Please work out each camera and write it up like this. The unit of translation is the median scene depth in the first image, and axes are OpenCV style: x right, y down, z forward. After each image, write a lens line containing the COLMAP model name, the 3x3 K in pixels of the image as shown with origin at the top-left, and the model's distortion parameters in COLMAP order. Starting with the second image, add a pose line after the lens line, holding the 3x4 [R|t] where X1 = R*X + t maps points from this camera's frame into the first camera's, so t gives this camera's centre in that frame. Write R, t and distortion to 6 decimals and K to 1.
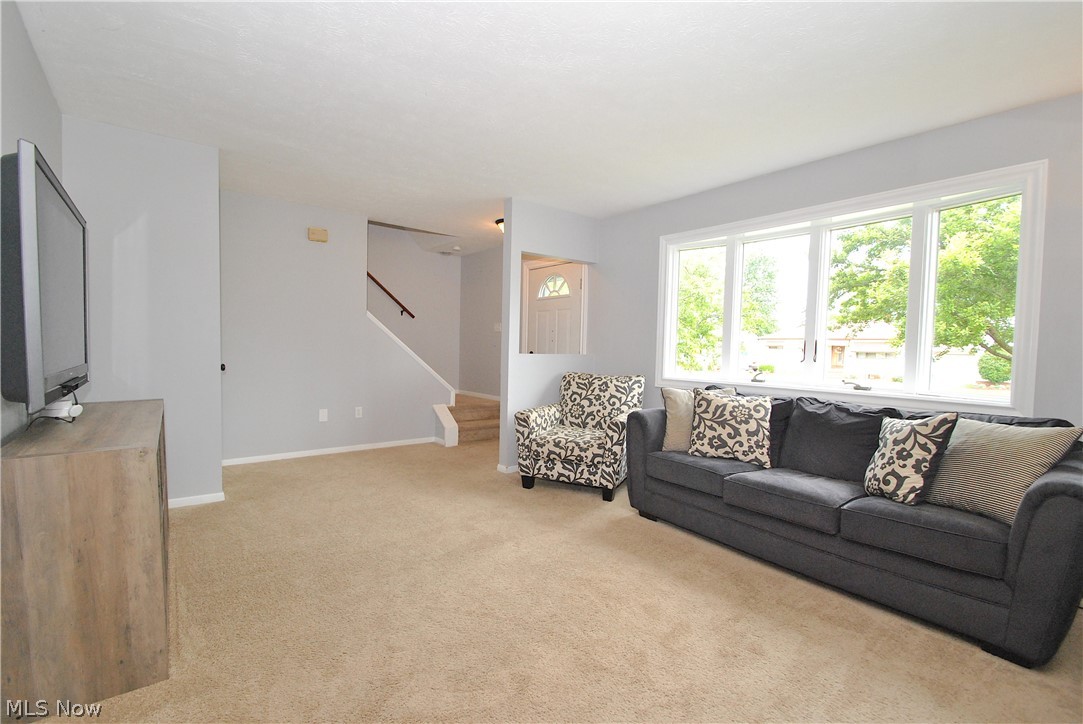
lens RADIAL K [[476.4, 0, 541.5], [0, 476.4, 362.0], [0, 0, 1]] dist [0.012280, -0.015624]
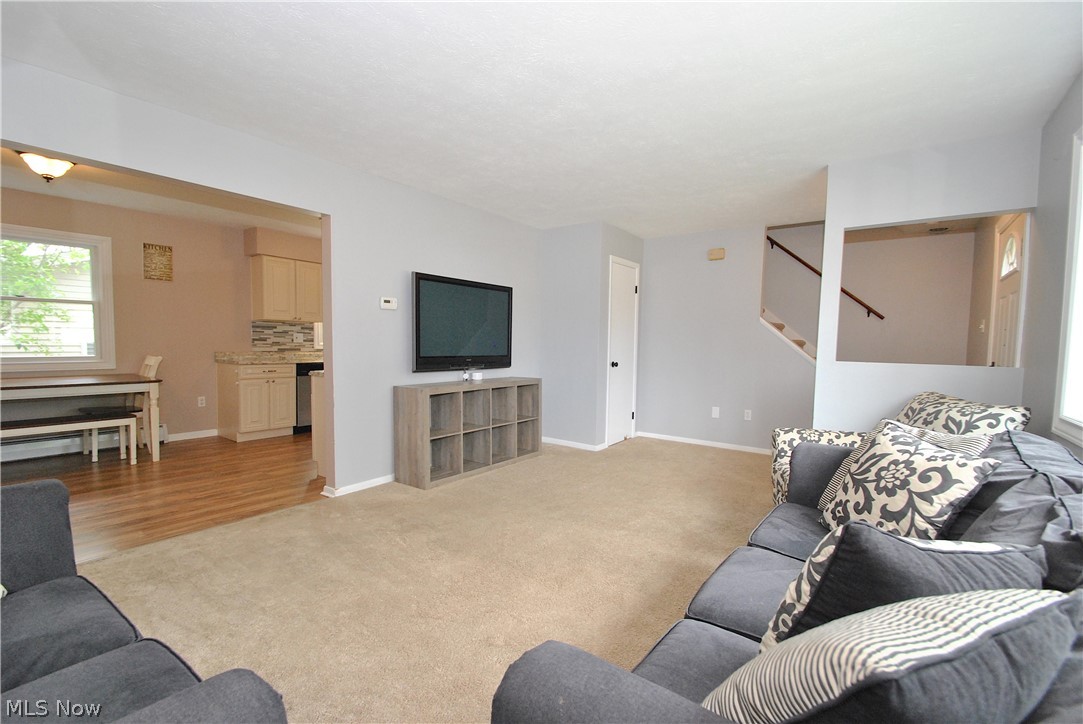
lens RADIAL K [[476.4, 0, 541.5], [0, 476.4, 362.0], [0, 0, 1]] dist [0.012280, -0.015624]
pose [[0.261657, 0.026712, -0.964791, 0.723851], [-0.046703, 0.998796, 0.014988, -0.007023], [0.964030, 0.041137, 0.262590, 0.418484]]
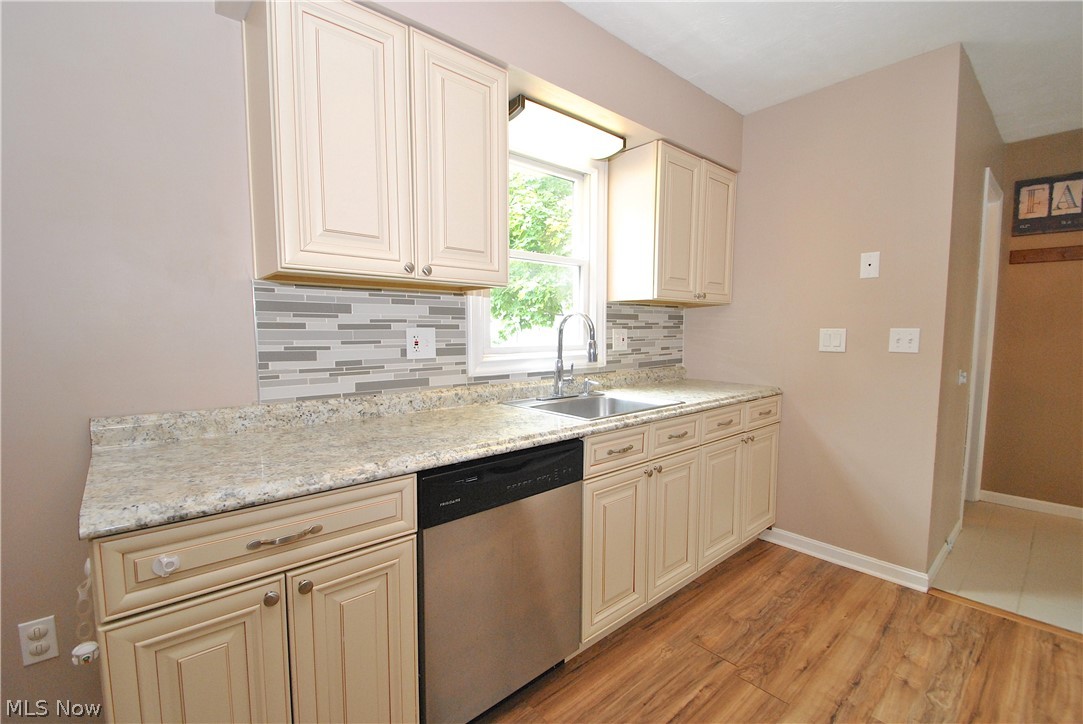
lens RADIAL K [[476.4, 0, 541.5], [0, 476.4, 362.0], [0, 0, 1]] dist [0.012280, -0.015624]
pose [[0.053943, 0.051659, -0.997207, -0.734293], [-0.035202, 0.998139, 0.049803, -0.039384], [0.997923, 0.032417, 0.055661, 0.104513]]
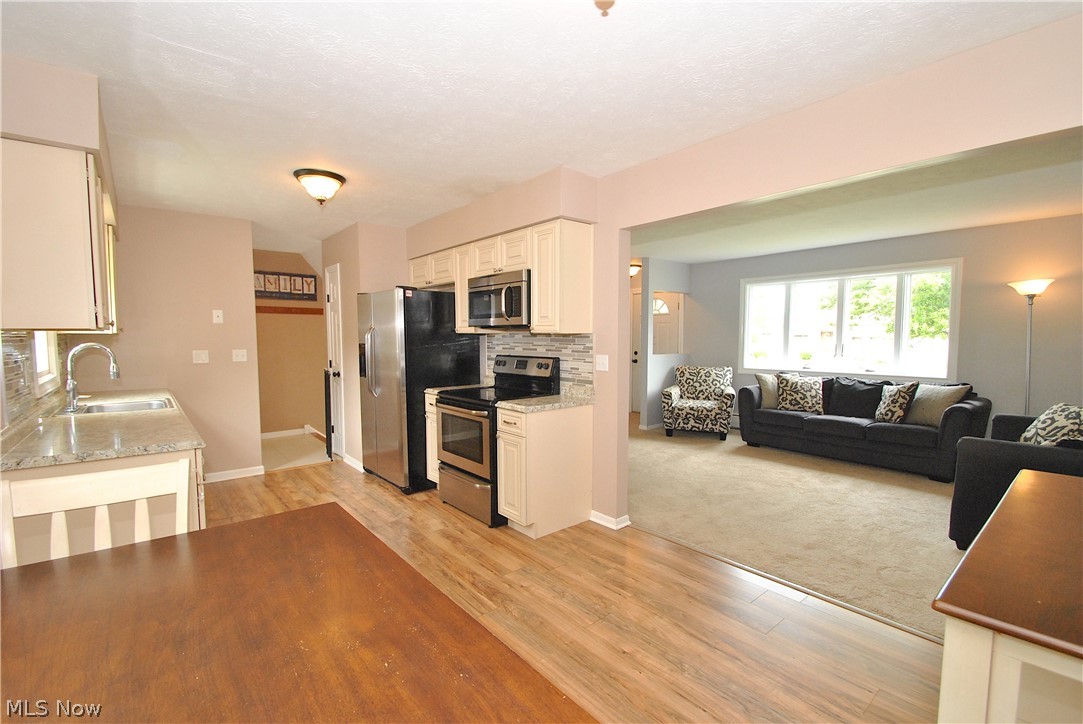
lens RADIAL K [[476.4, 0, 541.5], [0, 476.4, 362.0], [0, 0, 1]] dist [0.012280, -0.015624]
pose [[0.999351, -0.024991, 0.025933, -0.567364], [0.024477, 0.999501, 0.019962, -0.041942], [-0.026419, -0.019314, 0.999464, -0.710971]]
